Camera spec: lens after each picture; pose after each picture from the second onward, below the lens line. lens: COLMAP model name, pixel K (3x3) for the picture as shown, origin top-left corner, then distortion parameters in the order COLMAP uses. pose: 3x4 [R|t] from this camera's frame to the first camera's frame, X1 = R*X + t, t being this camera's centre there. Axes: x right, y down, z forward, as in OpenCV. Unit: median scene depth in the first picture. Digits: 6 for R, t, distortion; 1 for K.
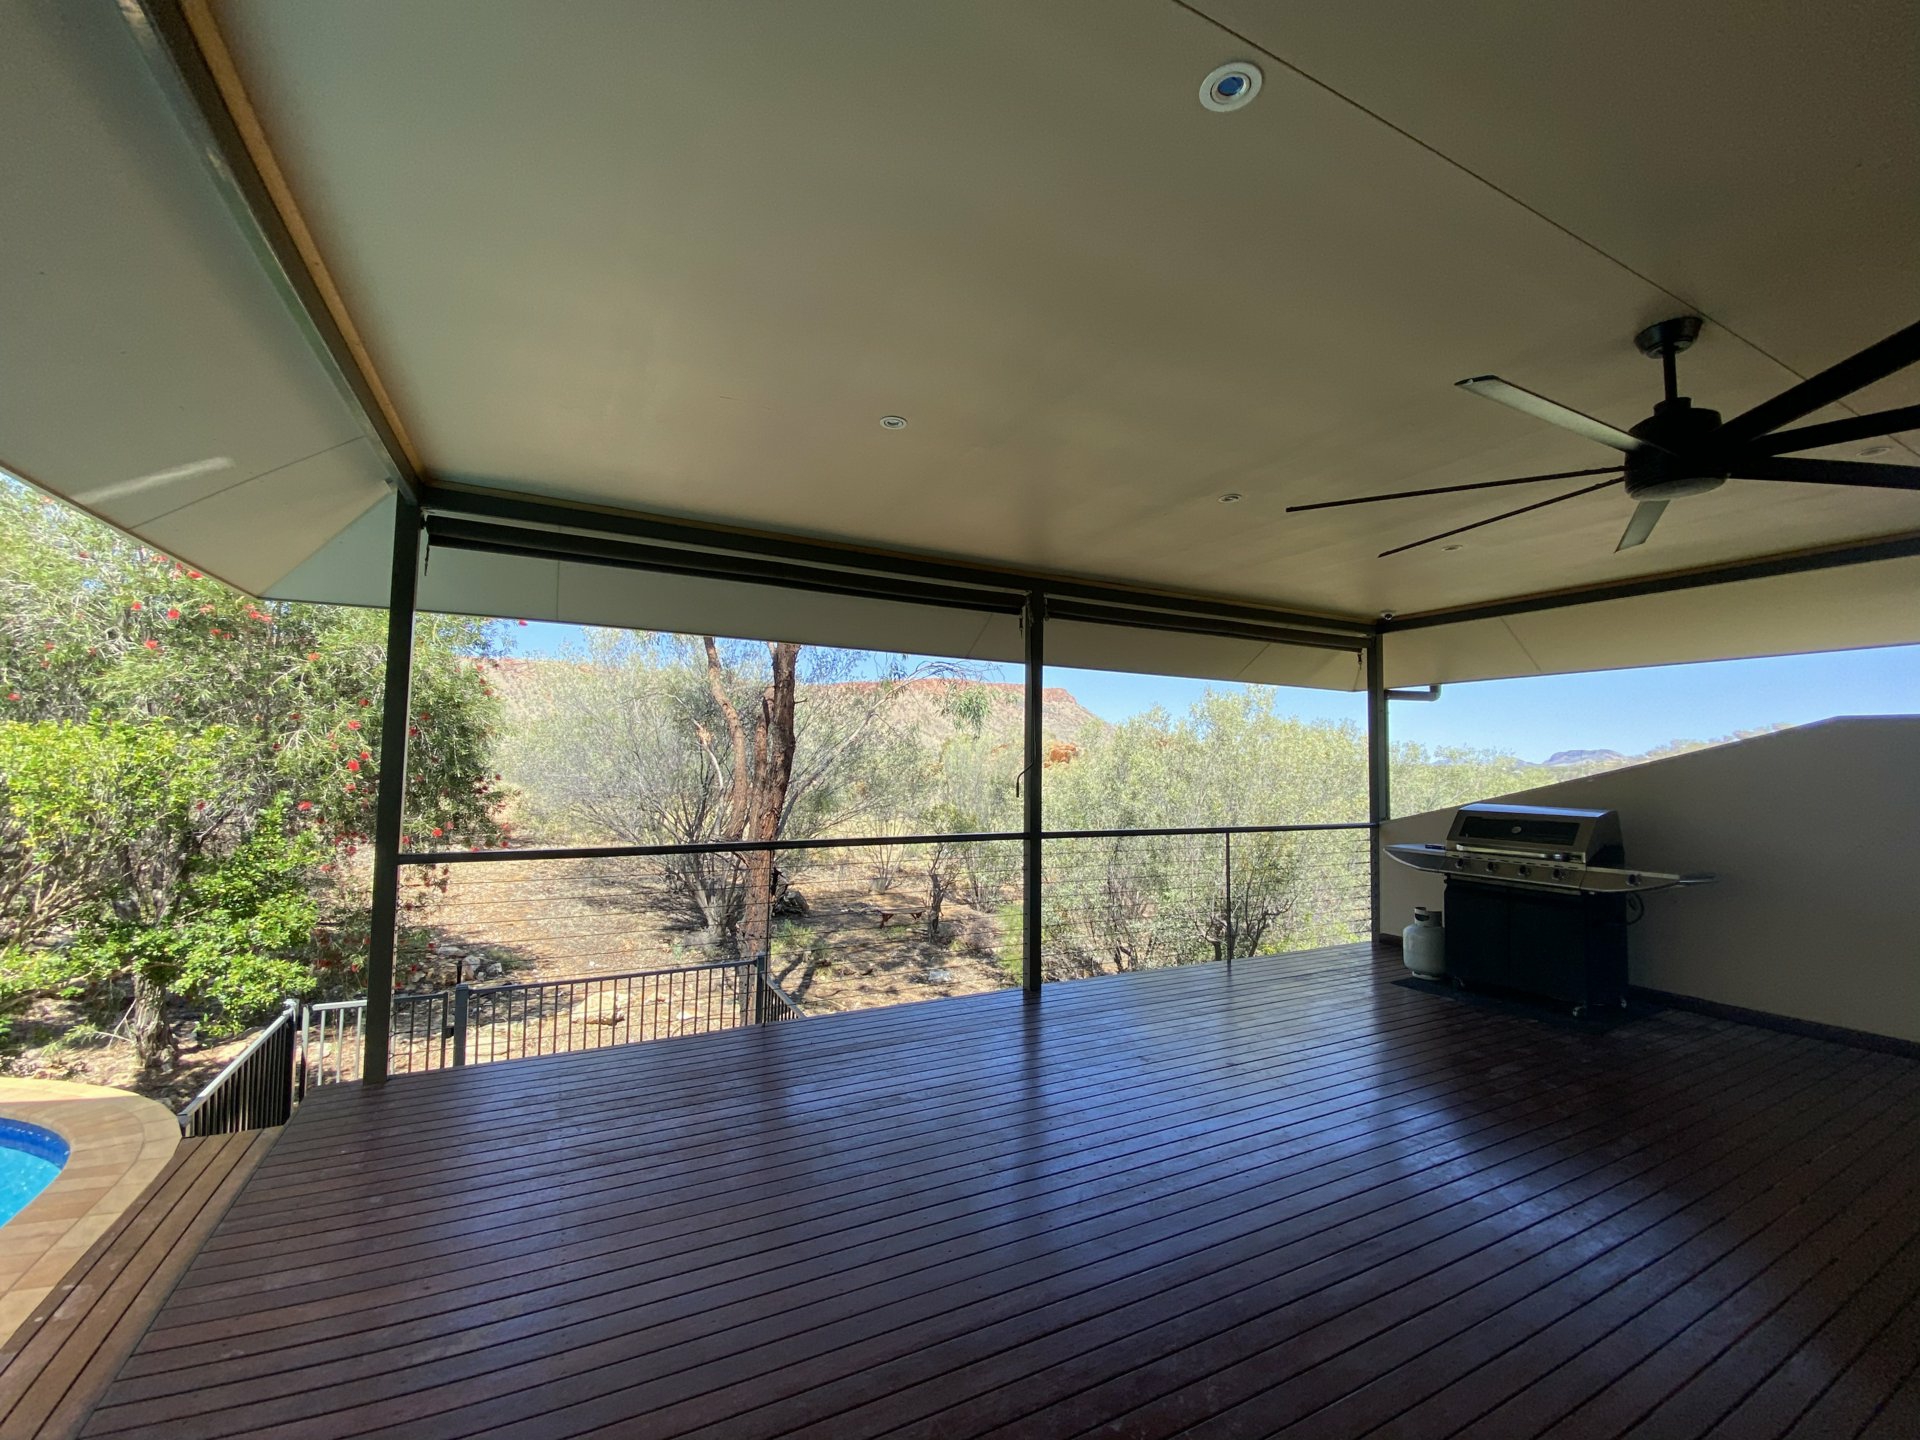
lens RADIAL K [[772.7, 0, 954.4], [0, 772.7, 725.5], [0, 0, 1]] dist [0.030771, -0.022129]
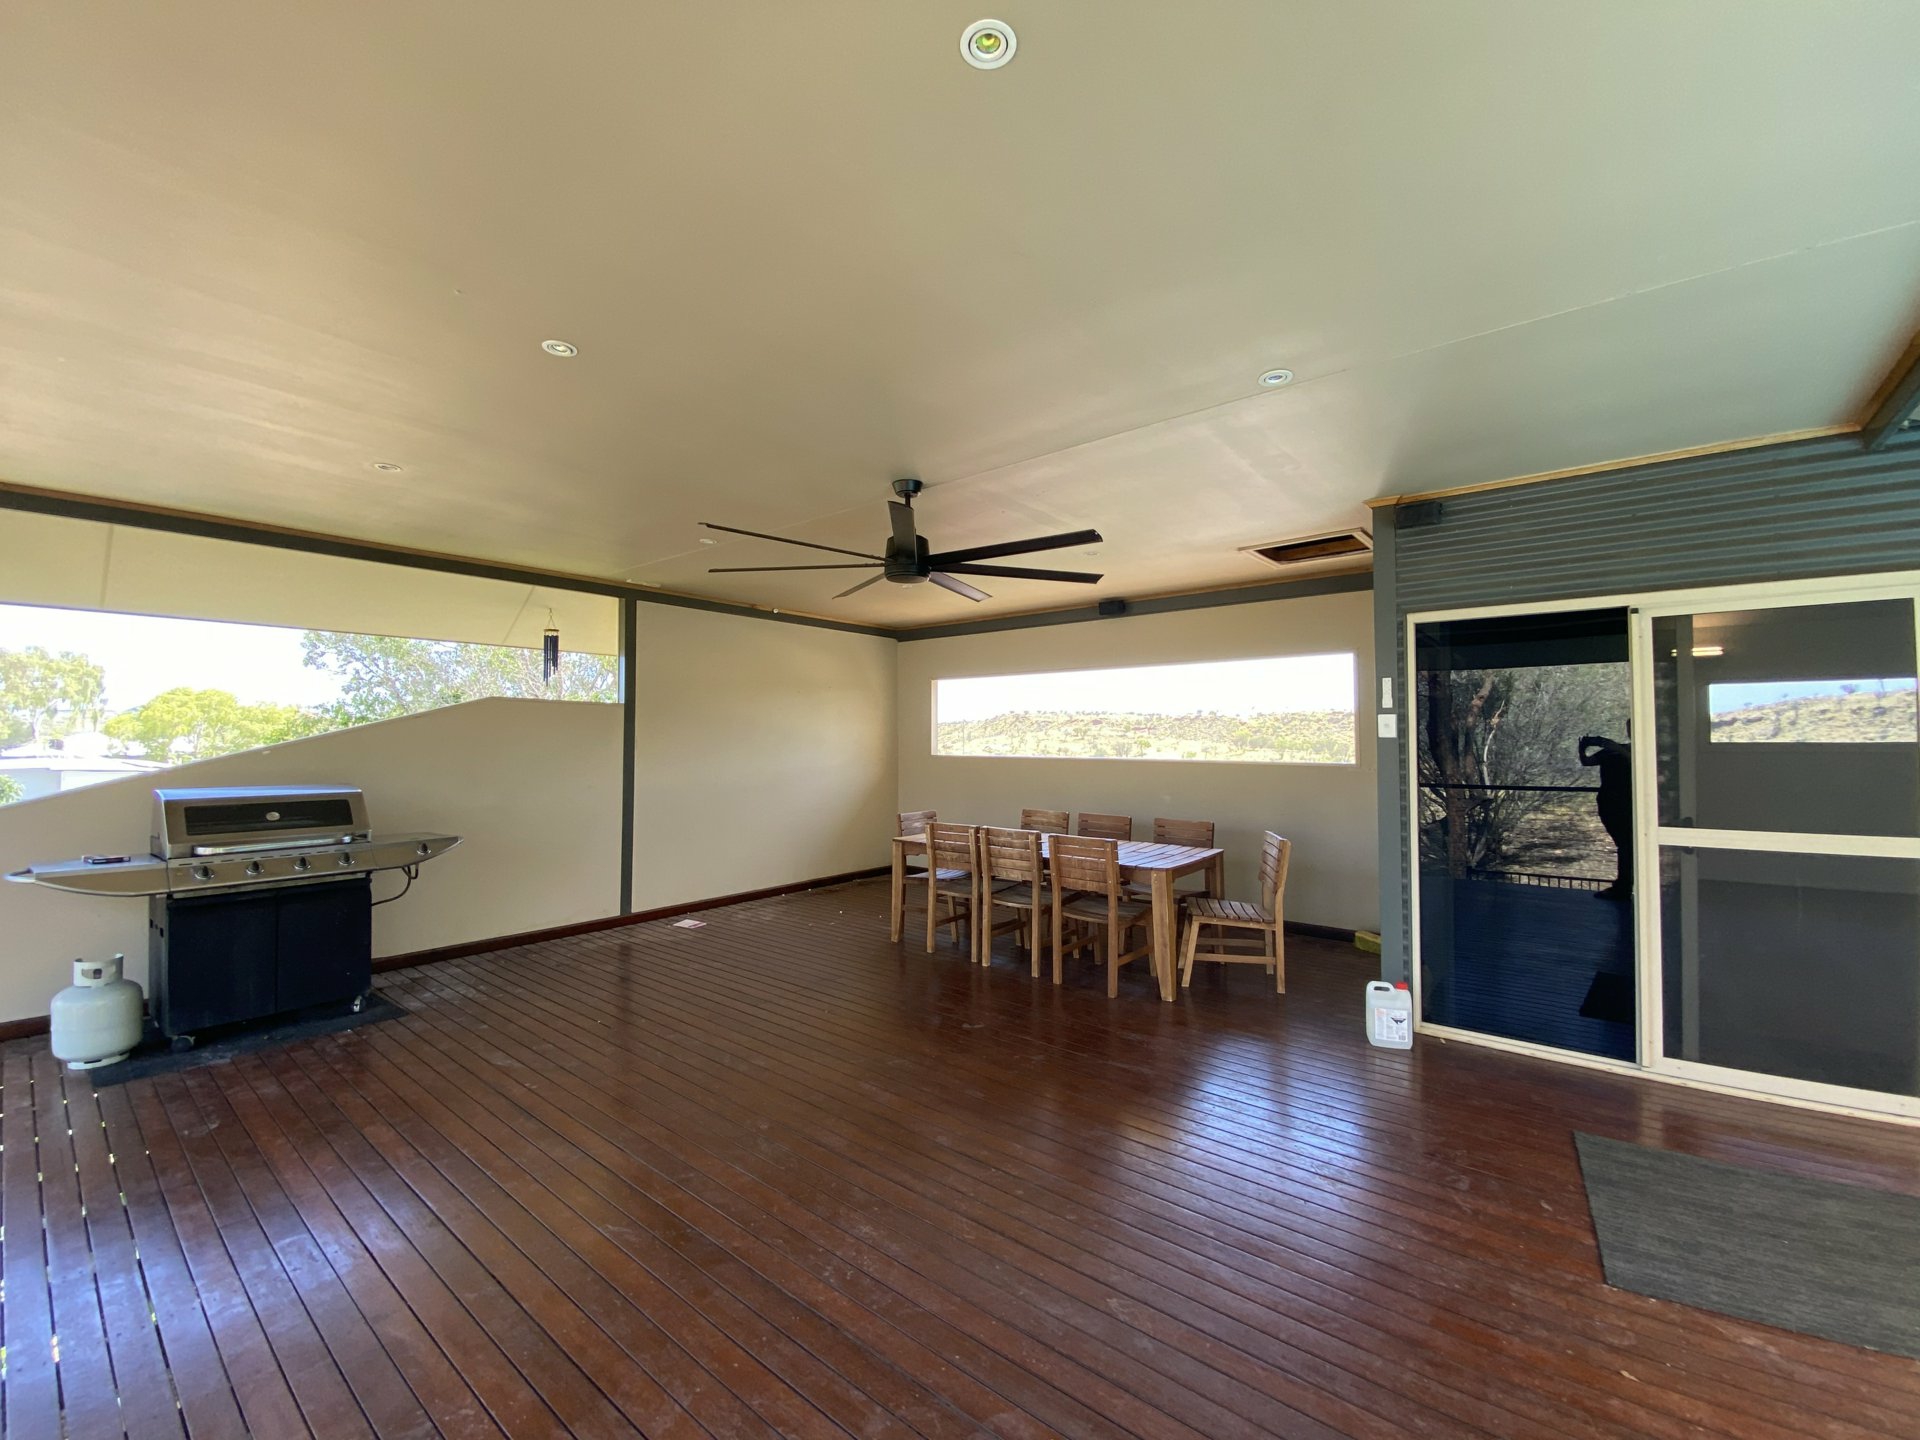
lens RADIAL K [[772.7, 0, 954.4], [0, 772.7, 725.5], [0, 0, 1]] dist [0.030771, -0.022129]
pose [[-0.414161, 0.007797, 0.910170, -0.076352], [-0.057467, 0.997744, -0.034697, 0.007083], [-0.908388, -0.066675, -0.412778, 0.177643]]
